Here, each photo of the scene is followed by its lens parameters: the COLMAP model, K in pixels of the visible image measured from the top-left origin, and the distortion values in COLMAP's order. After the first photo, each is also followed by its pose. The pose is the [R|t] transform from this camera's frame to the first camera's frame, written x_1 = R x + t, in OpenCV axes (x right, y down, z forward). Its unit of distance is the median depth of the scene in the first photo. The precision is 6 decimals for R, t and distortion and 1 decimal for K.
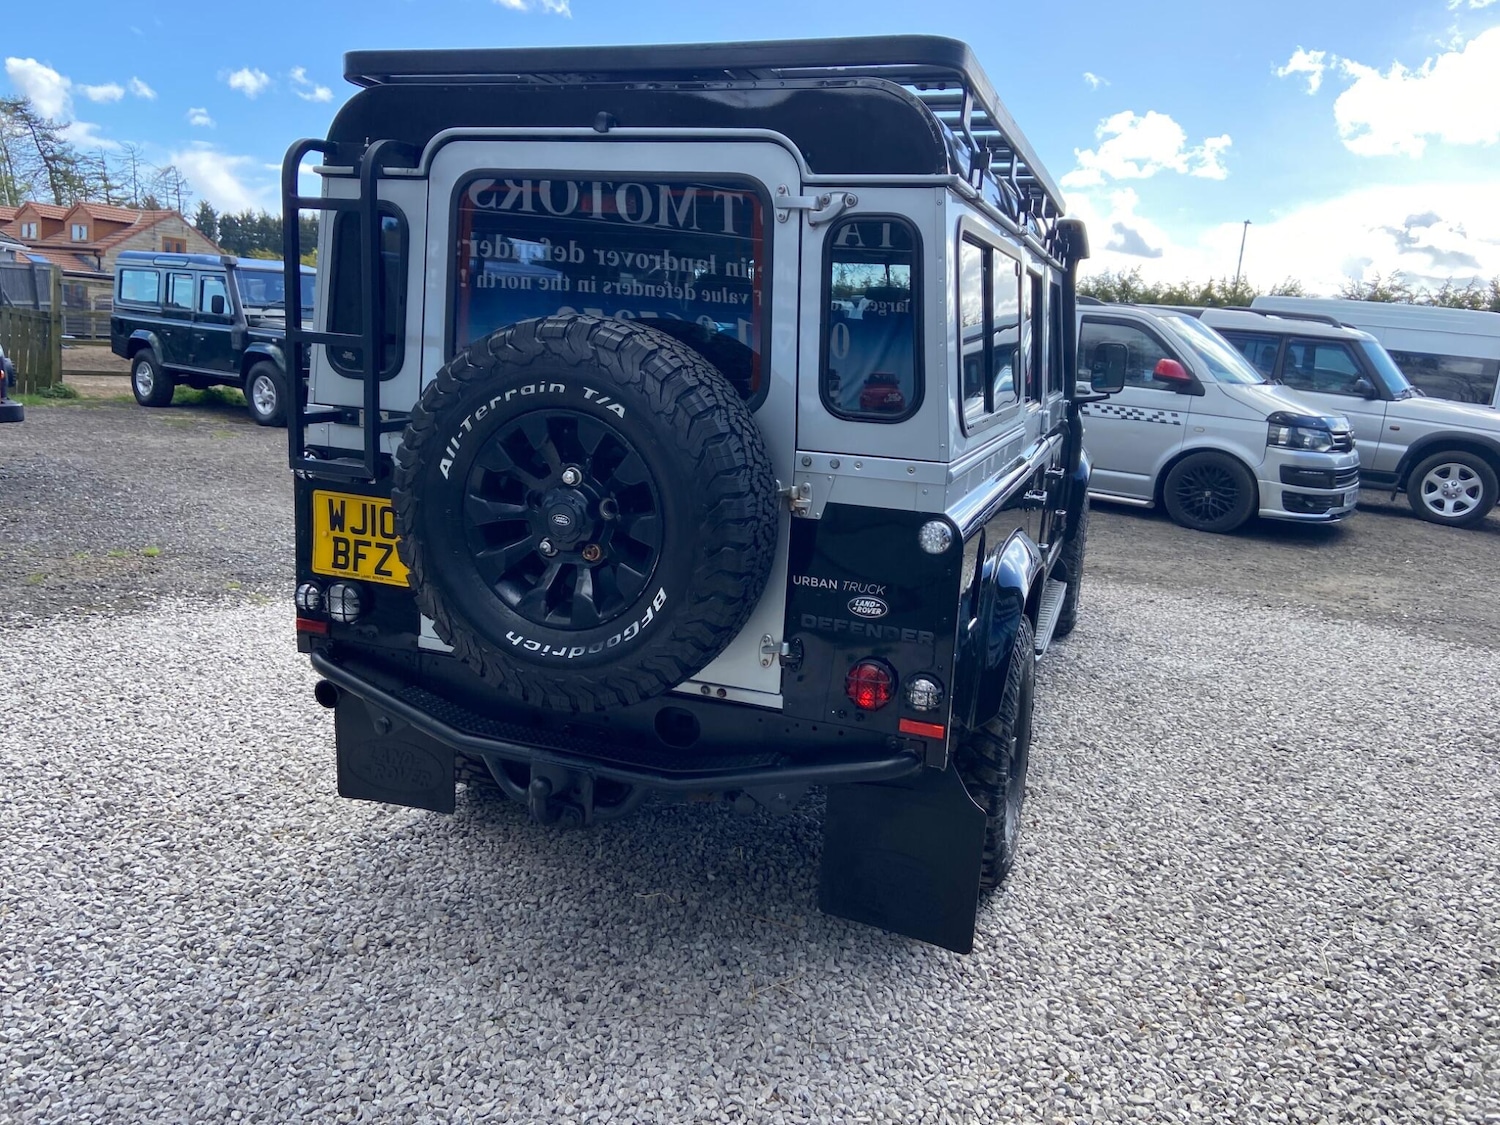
lens RADIAL K [[1127.6, 0, 721.1], [0, 1127.6, 561.5], [0, 0, 1]] dist [0.127253, -0.162668]
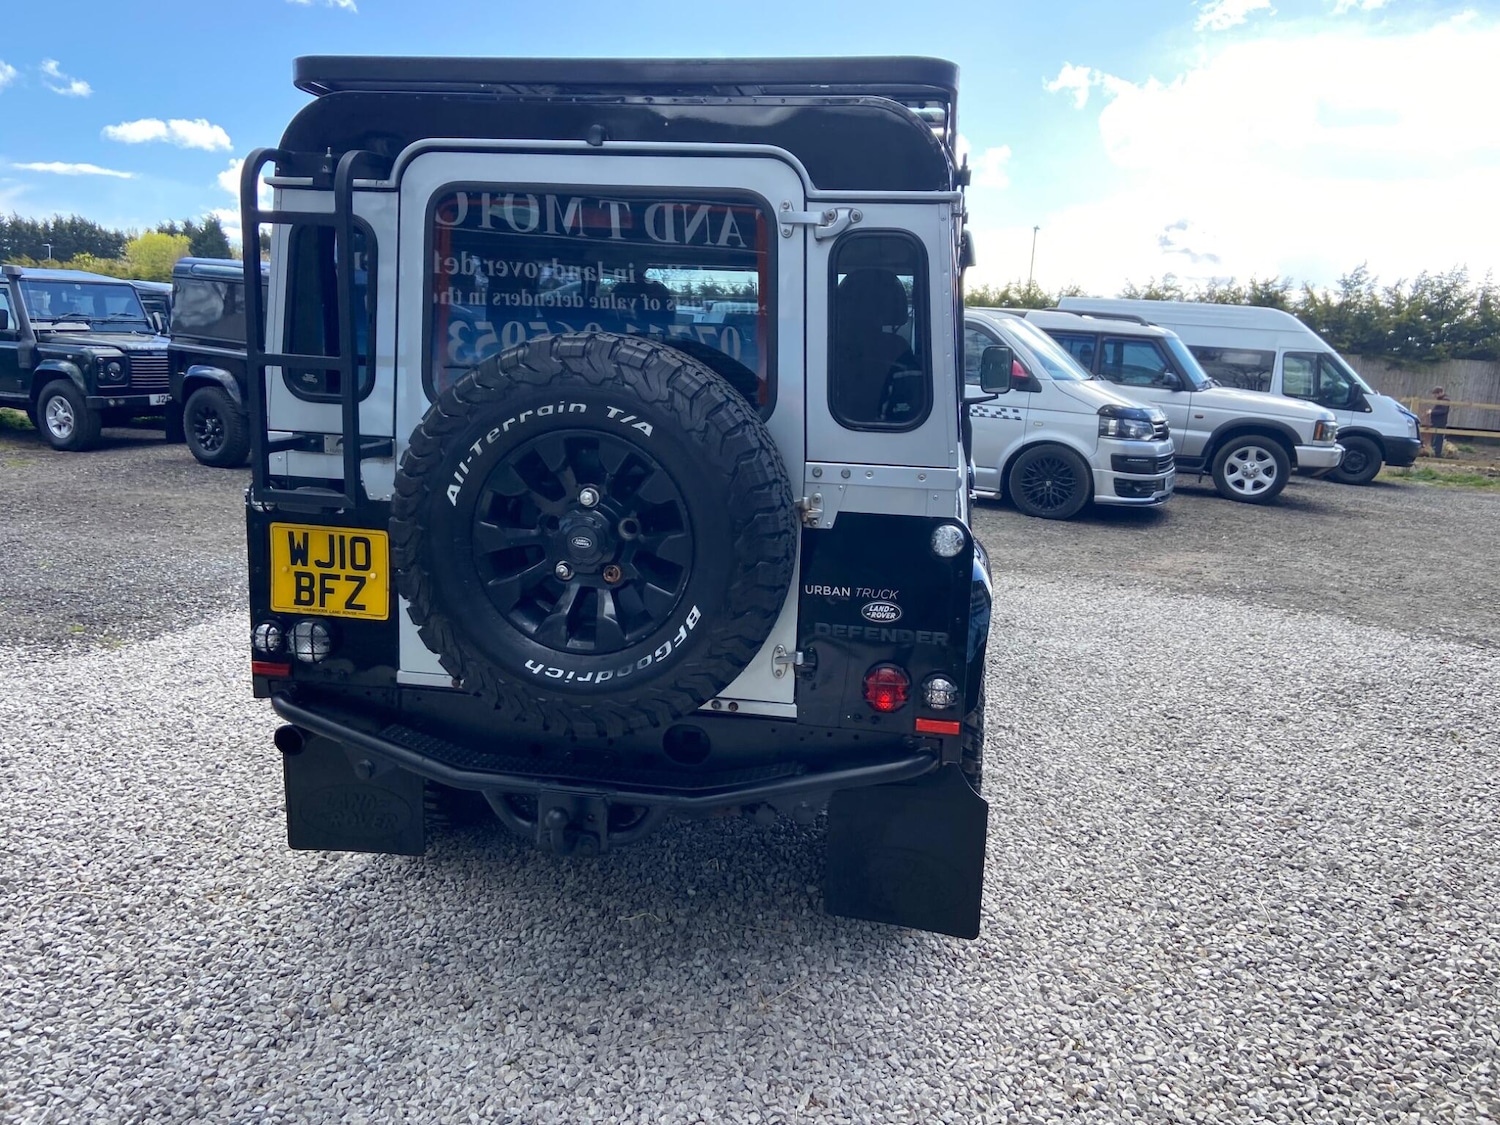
lens RADIAL K [[1130.3, 0, 748.3], [0, 1130.3, 561.3], [0, 0, 1]] dist [0.120868, -0.153183]
pose [[0.982894, -0.053859, 0.176119, -0.134374], [0.054458, 0.998515, 0.001430, -0.010809], [-0.175935, 0.008185, 0.984368, 0.009464]]
